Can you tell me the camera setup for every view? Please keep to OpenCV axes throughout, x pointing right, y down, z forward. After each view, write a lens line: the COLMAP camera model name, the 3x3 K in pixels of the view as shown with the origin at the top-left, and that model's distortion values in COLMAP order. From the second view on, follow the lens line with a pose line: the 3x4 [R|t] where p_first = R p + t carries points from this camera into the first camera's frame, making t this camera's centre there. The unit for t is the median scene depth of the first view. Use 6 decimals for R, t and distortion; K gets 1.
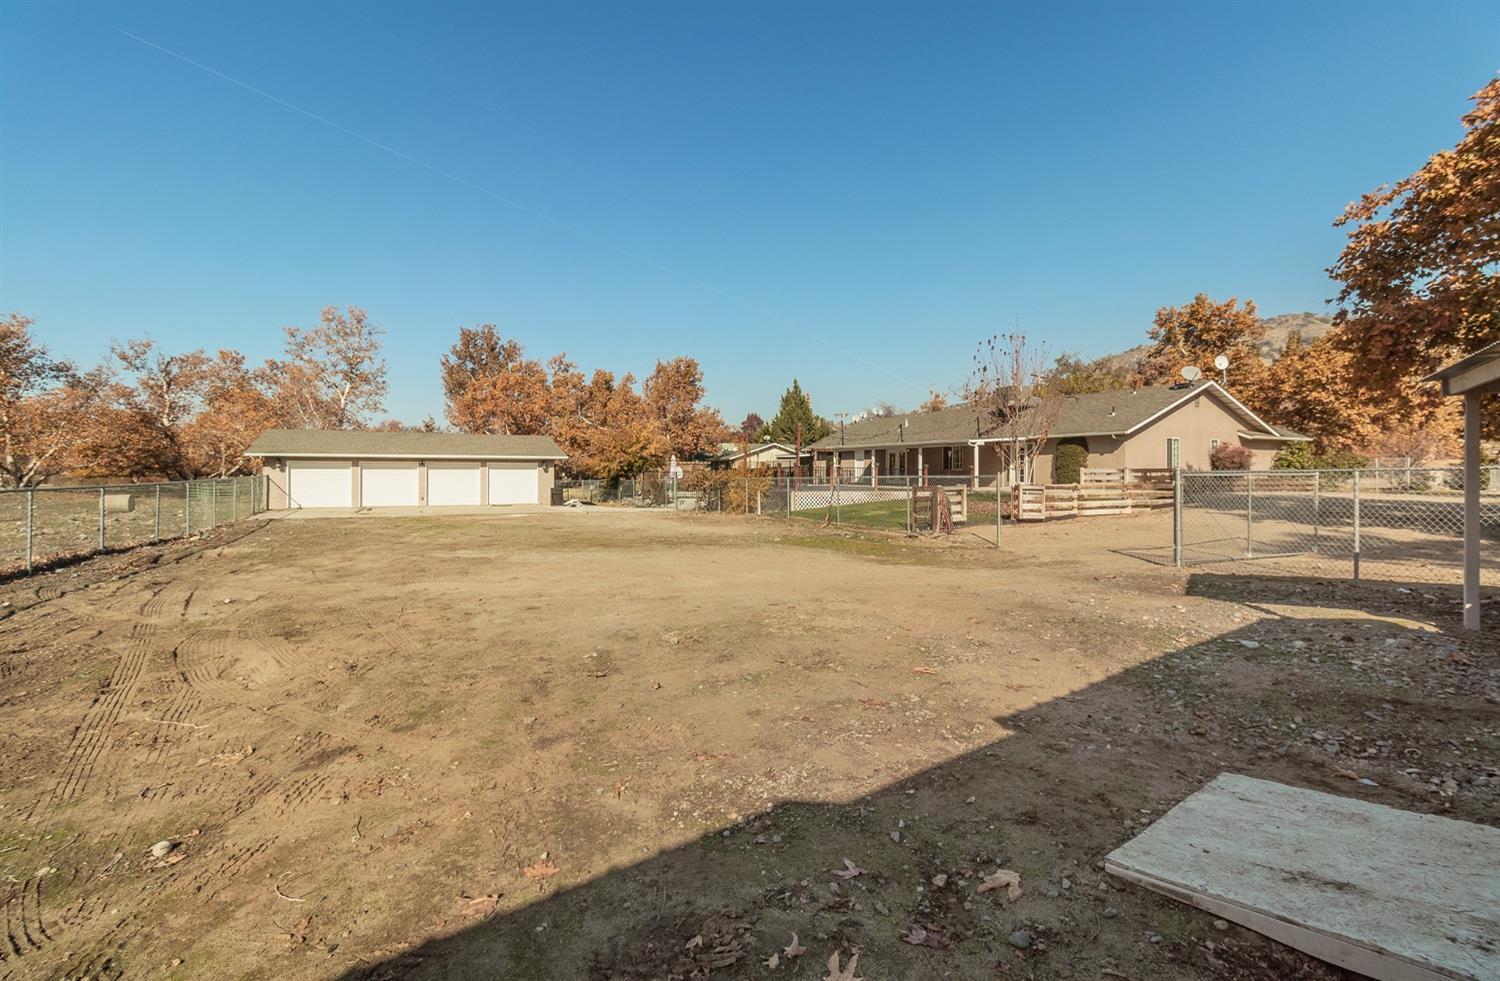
lens RADIAL K [[680.8, 0, 749.7], [0, 680.8, 485.8], [0, 0, 1]] dist [0.001558, 0.000081]
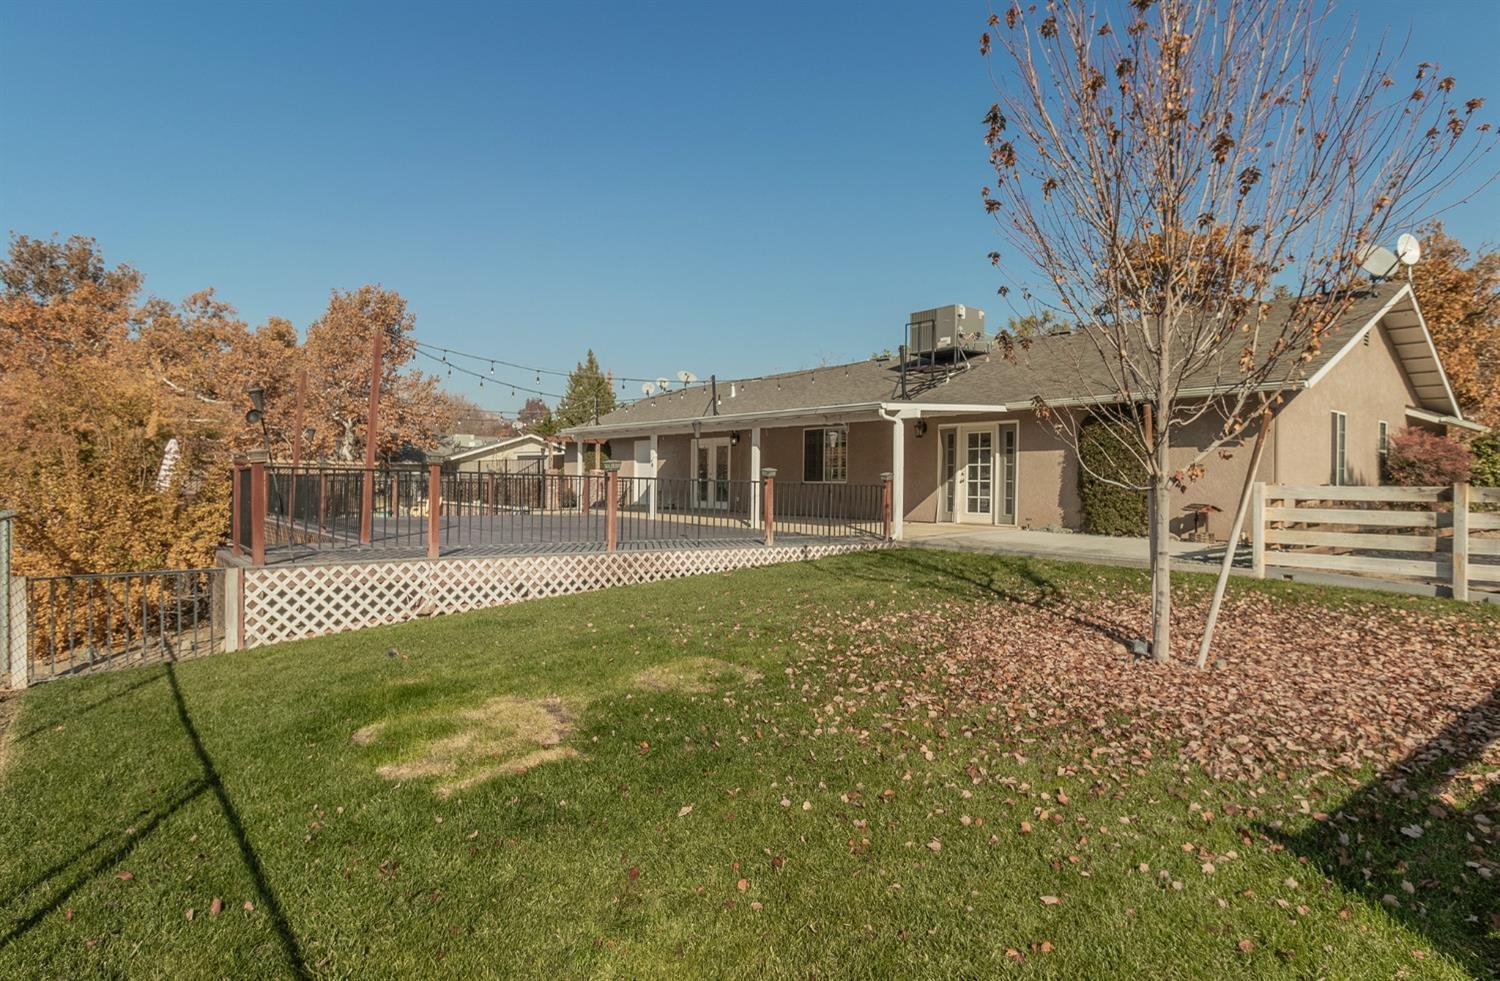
lens RADIAL K [[847.6, 0, 750.0], [0, 847.6, 491.7], [0, 0, 1]] dist [0.000287, -0.000006]
pose [[0.972936, 0.006657, 0.230980, 0.091951], [-0.005066, 0.999959, -0.007483, -0.009598], [-0.231021, 0.006110, 0.972930, 0.358868]]
